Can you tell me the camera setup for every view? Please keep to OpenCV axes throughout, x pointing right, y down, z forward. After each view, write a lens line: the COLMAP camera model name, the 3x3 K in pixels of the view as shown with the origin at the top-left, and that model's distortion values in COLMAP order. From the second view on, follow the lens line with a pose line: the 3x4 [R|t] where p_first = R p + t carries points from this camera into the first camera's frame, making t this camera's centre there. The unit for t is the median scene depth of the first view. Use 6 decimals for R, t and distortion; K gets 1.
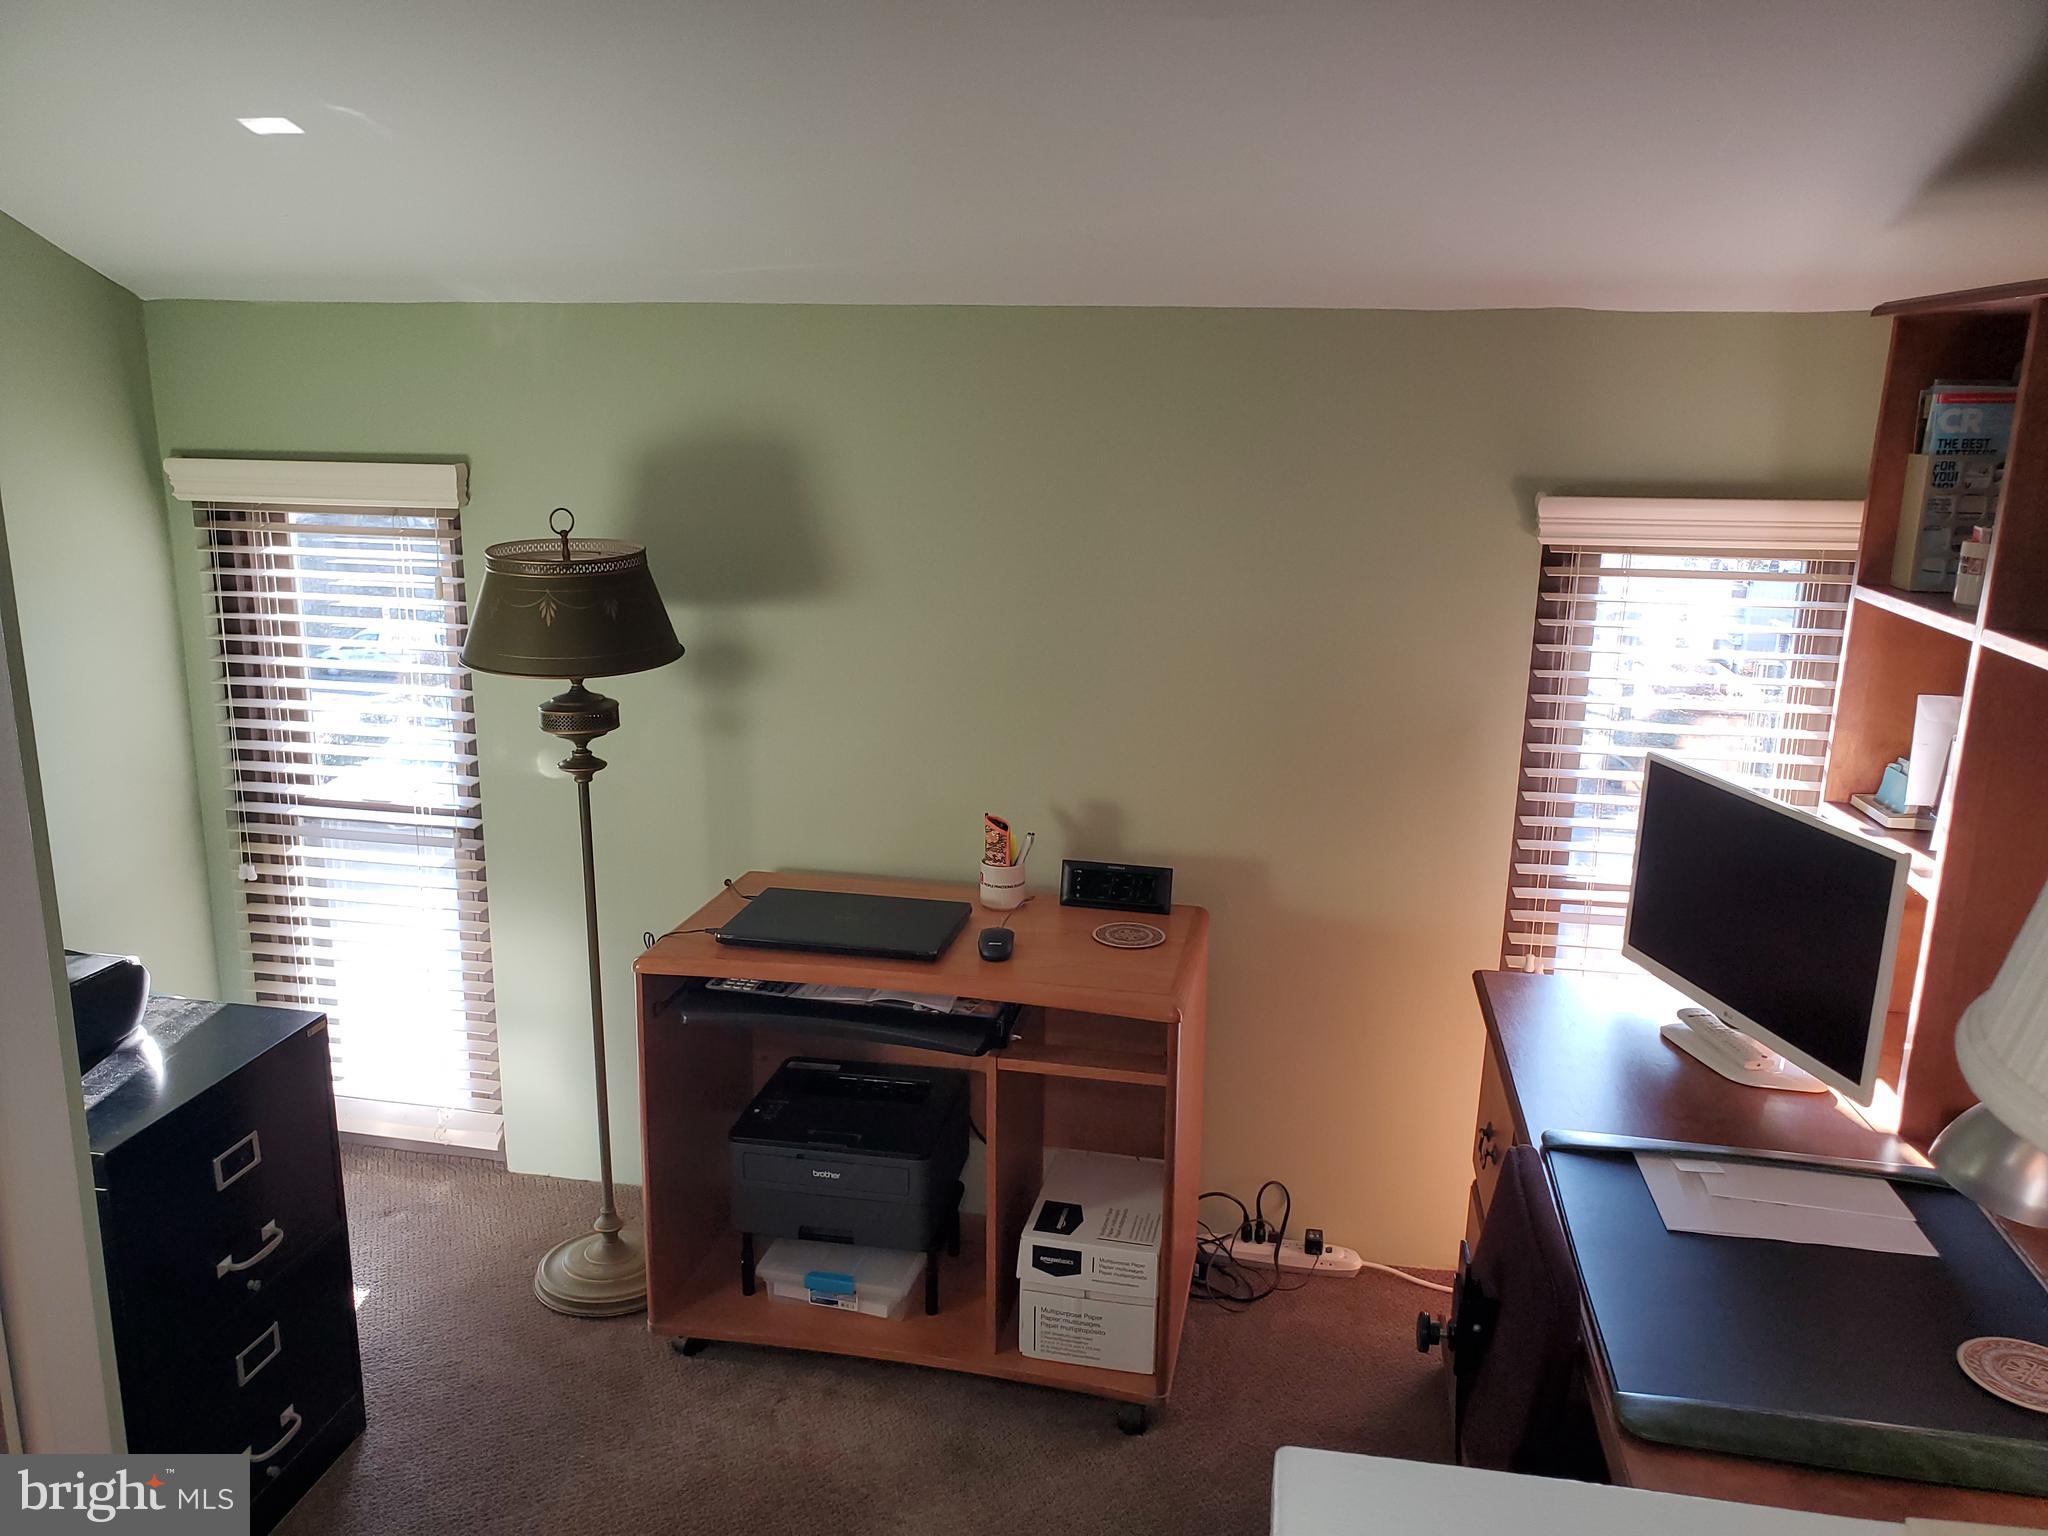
lens RADIAL K [[1552.1, 0, 1024.0], [0, 1552.1, 768.0], [0, 0, 1]] dist [0.000172, -0.118680]
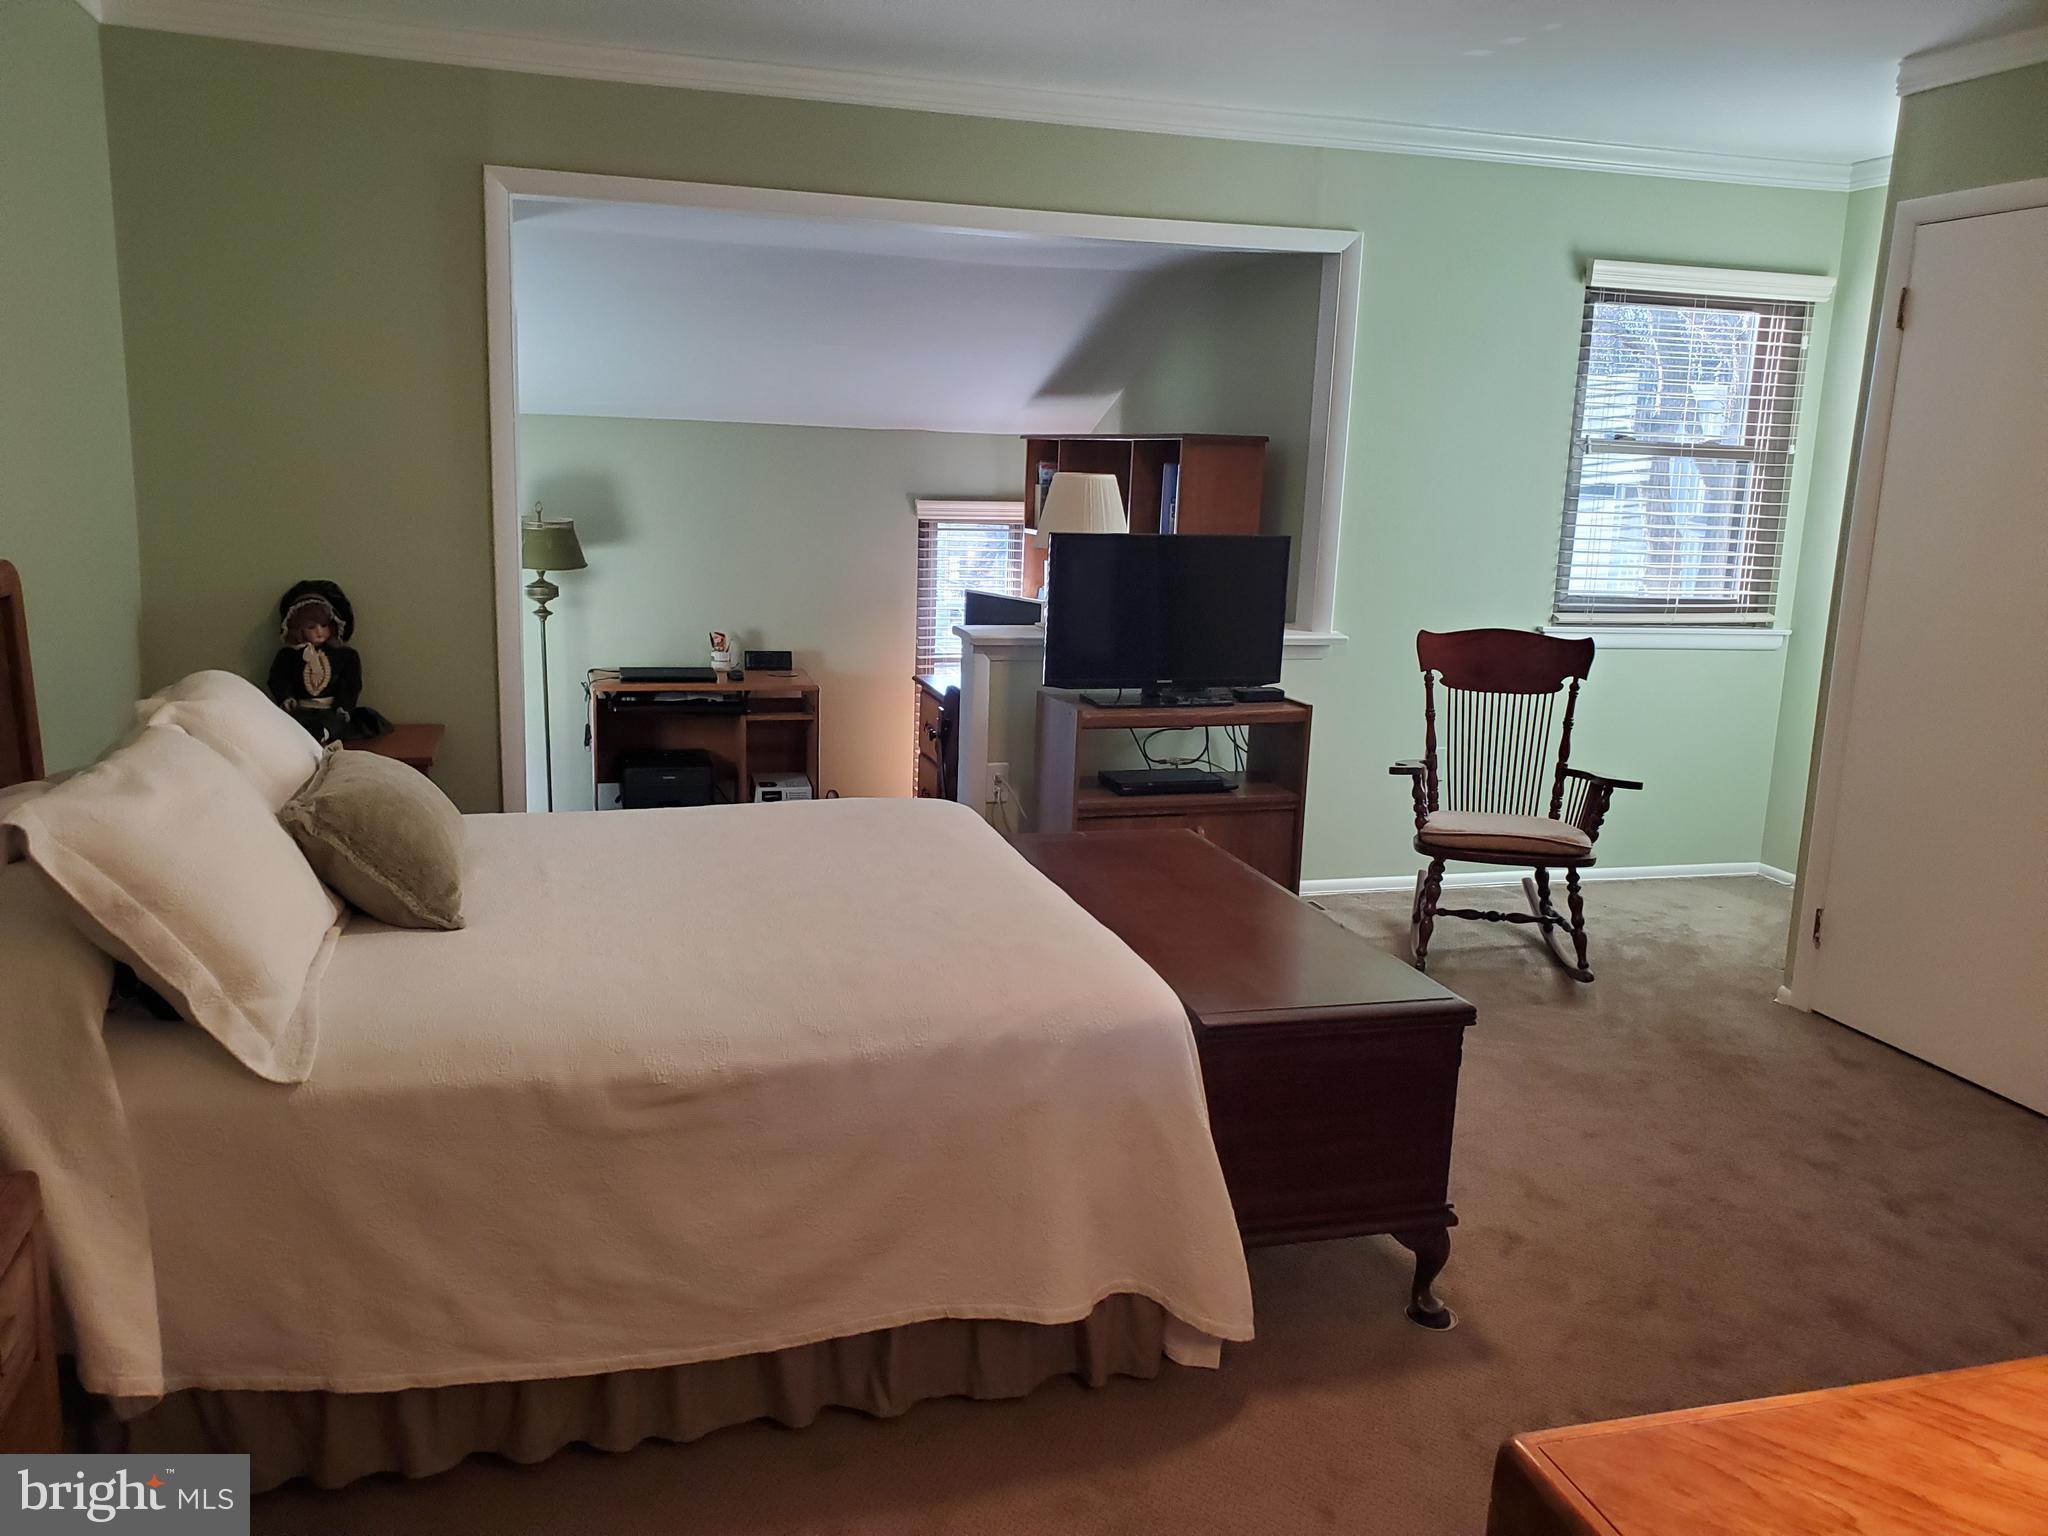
lens RADIAL K [[1585.8, 0, 1012.2], [0, 1585.8, 803.7], [0, 0, 1]] dist [0.141693, -0.270315]
pose [[0.887928, -0.077338, 0.453434, -0.805084], [0.094798, 0.995370, -0.015866, 0.403117], [-0.450108, 0.057073, 0.891148, -1.494031]]
